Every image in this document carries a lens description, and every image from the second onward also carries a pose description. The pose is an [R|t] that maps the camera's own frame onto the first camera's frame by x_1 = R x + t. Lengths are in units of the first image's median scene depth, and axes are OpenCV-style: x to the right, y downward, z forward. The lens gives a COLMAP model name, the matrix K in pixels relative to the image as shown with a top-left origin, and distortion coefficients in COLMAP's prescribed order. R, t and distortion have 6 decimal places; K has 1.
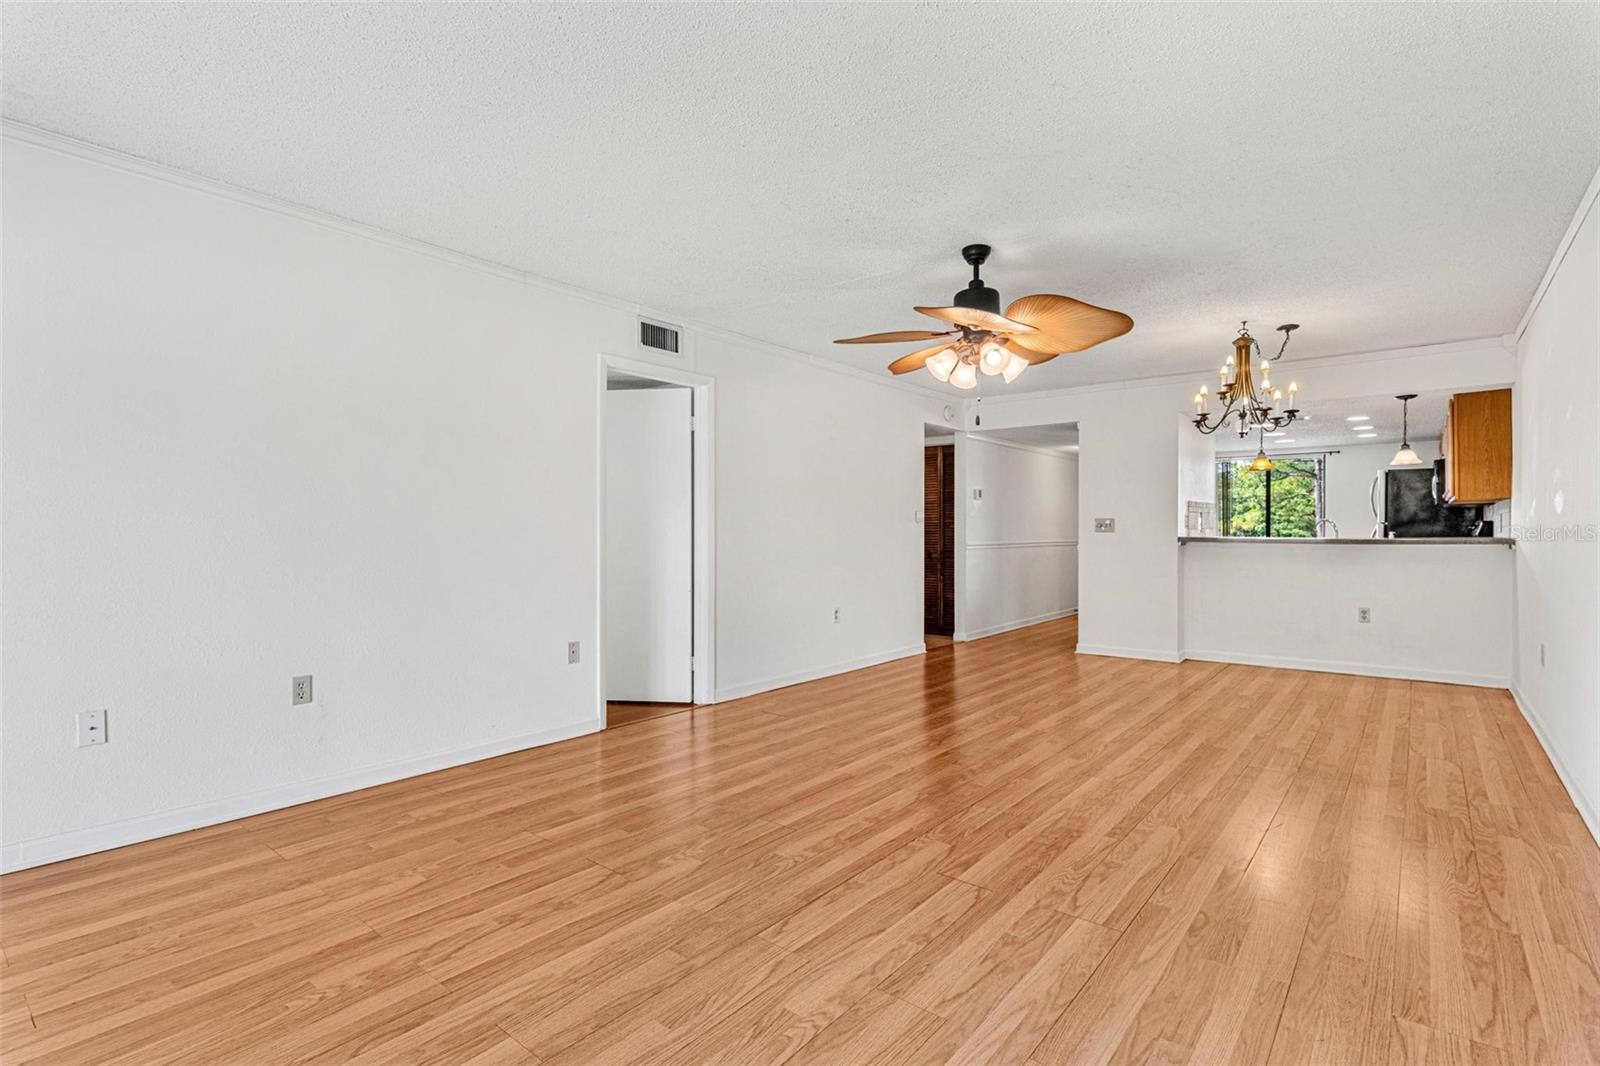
lens RADIAL K [[743.0, 0, 784.1], [0, 743.0, 519.9], [0, 0, 1]] dist [-0.000431, -0.008947]
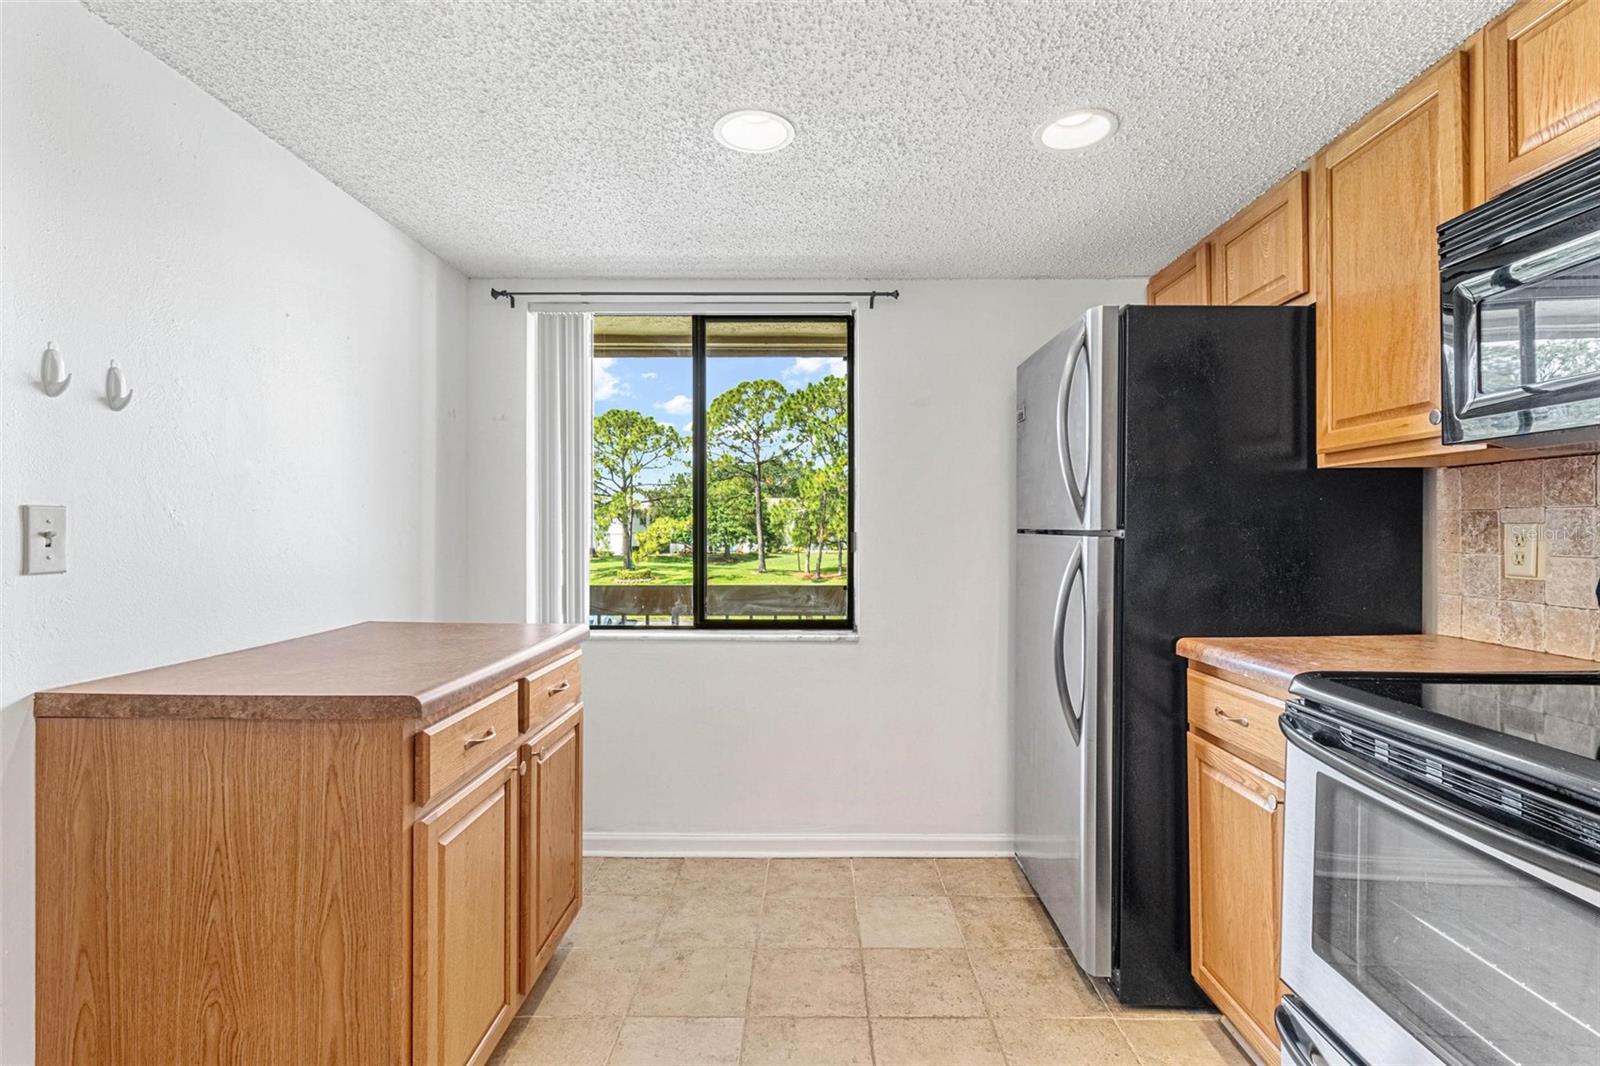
lens RADIAL K [[743.8, 0, 811.0], [0, 743.8, 525.3], [0, 0, 1]] dist [-0.000857, 0.000231]
pose [[0.762971, 0.001068, 0.646432, 1.498495], [-0.005912, 0.999968, 0.005325, 0.001509], [-0.646405, -0.007885, 0.762953, 2.245385]]
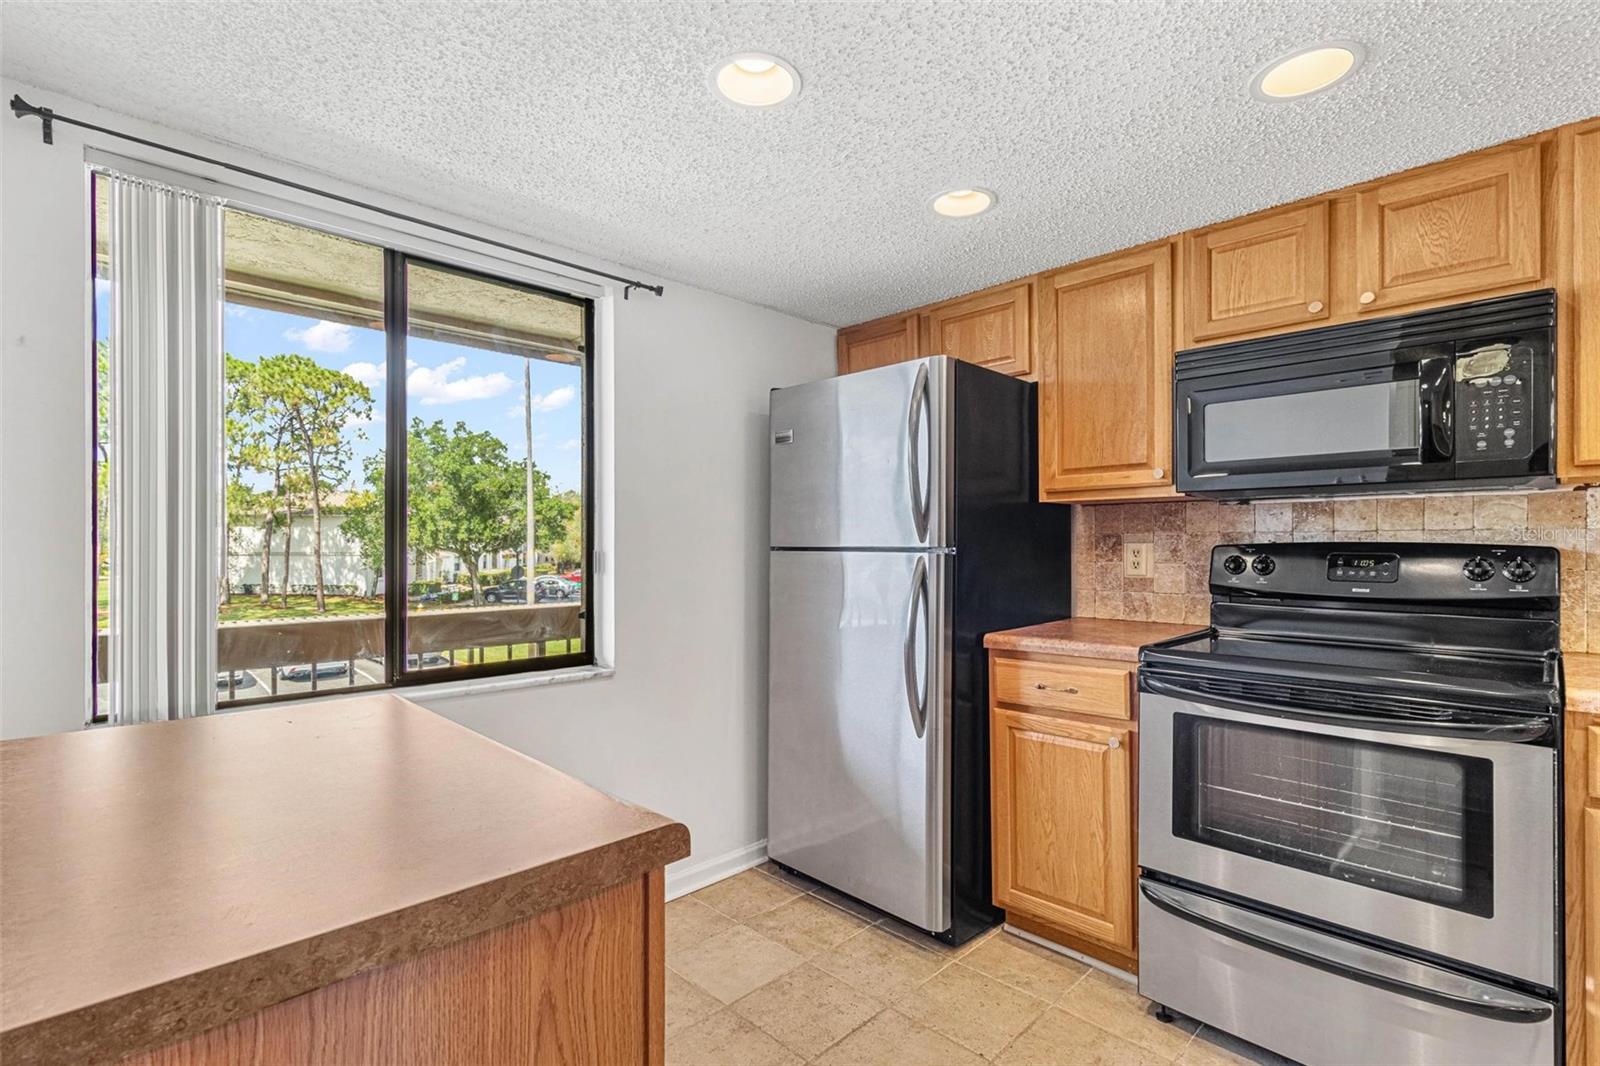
lens RADIAL K [[743.5, 0, 810.7], [0, 743.5, 541.0], [0, 0, 1]] dist [-0.000998, 0.000008]
pose [[0.078585, 0.005838, 0.996890, 1.357773], [-0.009803, 0.999939, -0.005083, 0.006022], [-0.996859, -0.009373, 0.078637, 2.618996]]
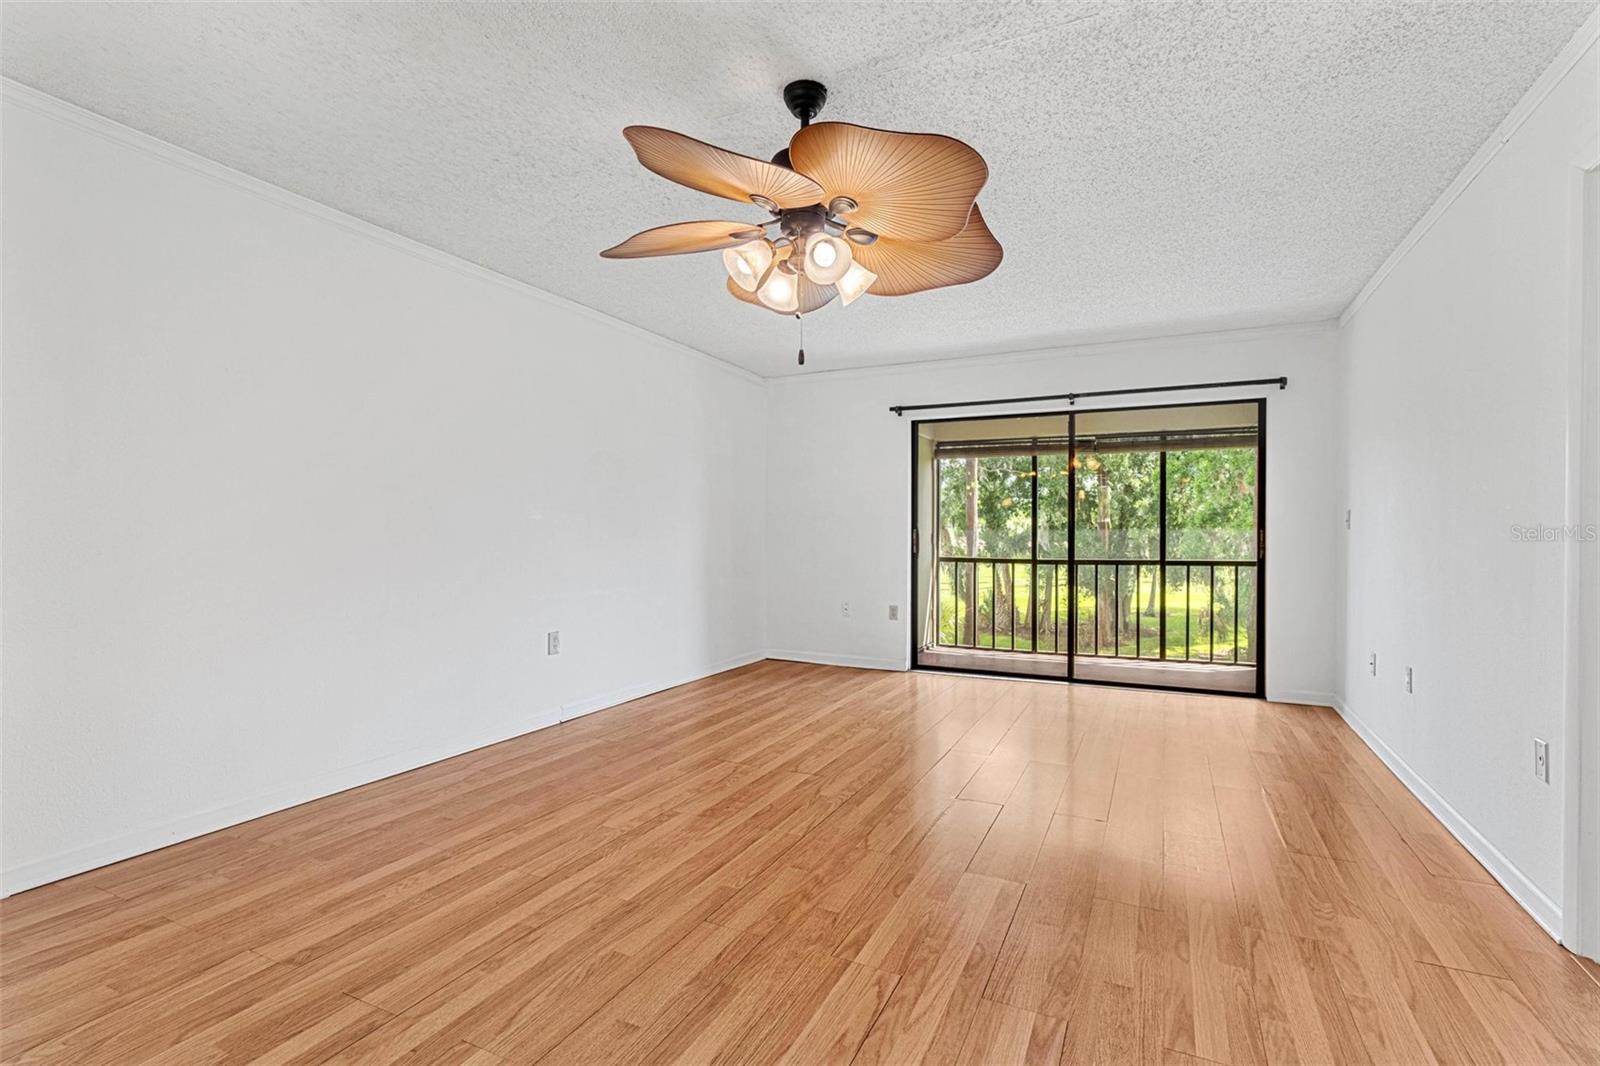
lens RADIAL K [[758.8, 0, 806.1], [0, 758.8, 523.3], [0, 0, 1]] dist [0.000971, 0.000392]
pose [[-0.964367, -0.006652, -0.264485, 0.485756], [0.000701, 0.999616, -0.027699, 0.036837], [0.264568, -0.026898, -0.963992, 1.858693]]
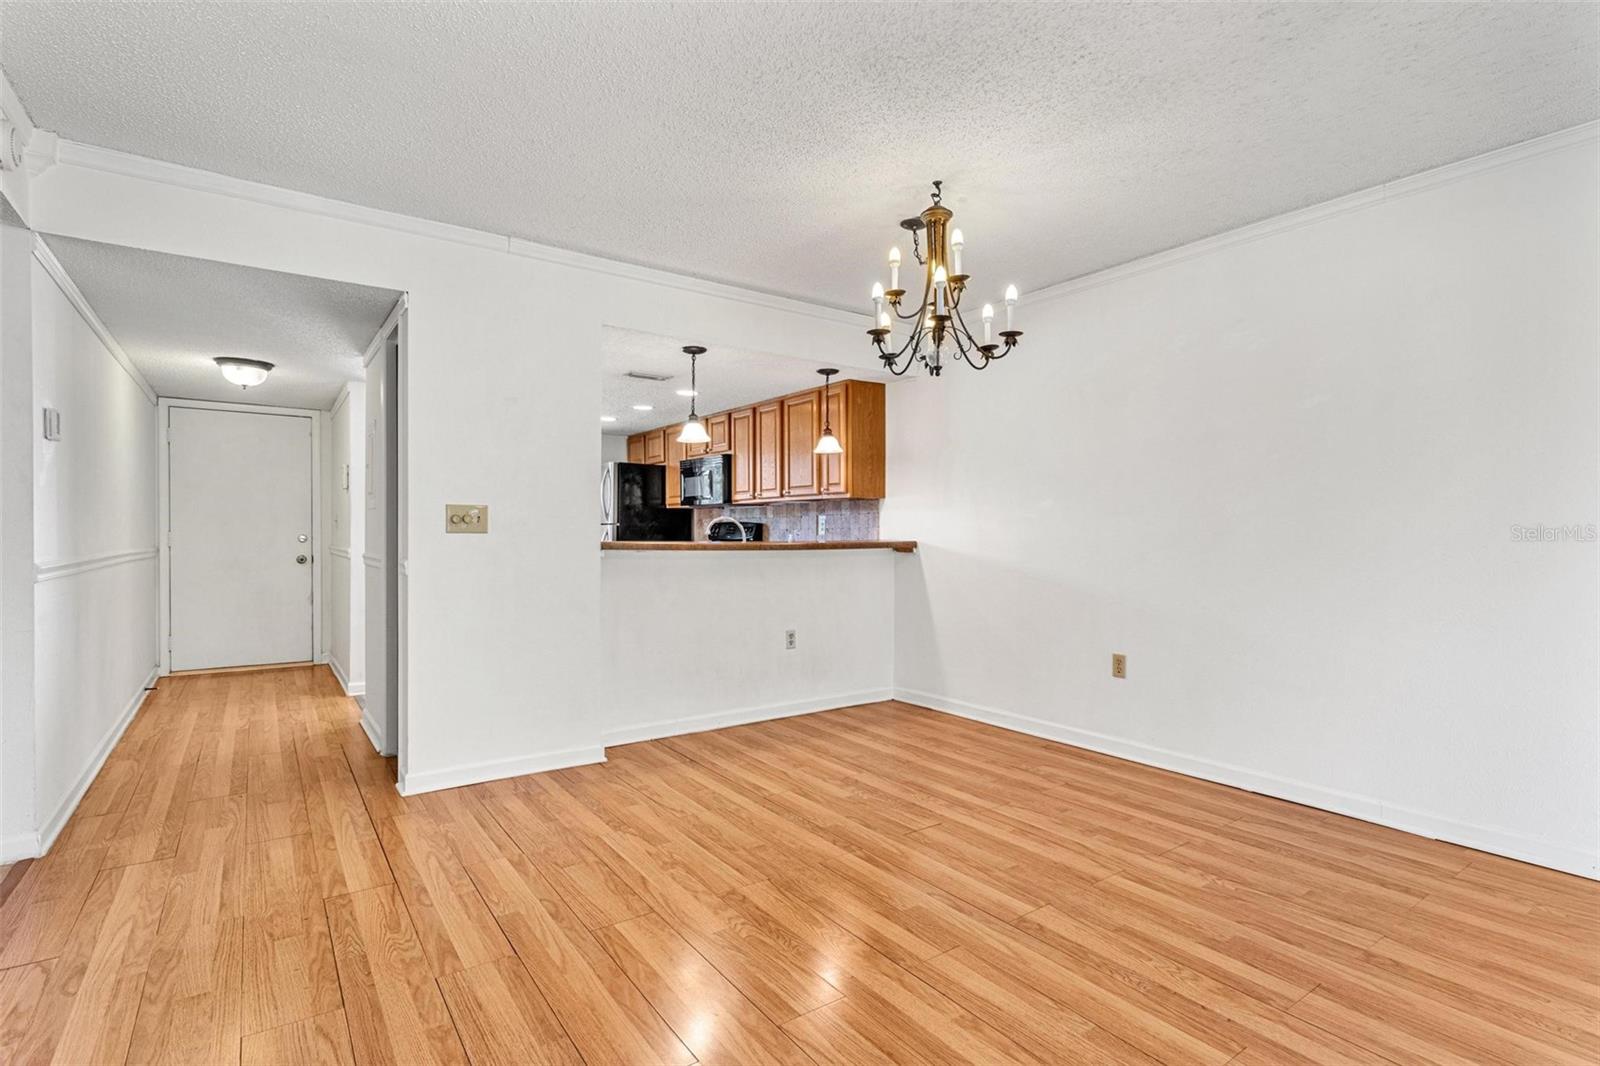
lens RADIAL K [[770.2, 0, 805.4], [0, 770.2, 557.6], [0, 0, 1]] dist [-0.001799, -0.000129]
pose [[0.238933, -0.024878, 0.970717, -0.011859], [-0.017629, 0.999396, 0.029952, 0.030669], [-0.970876, -0.024269, 0.238350, 1.452816]]
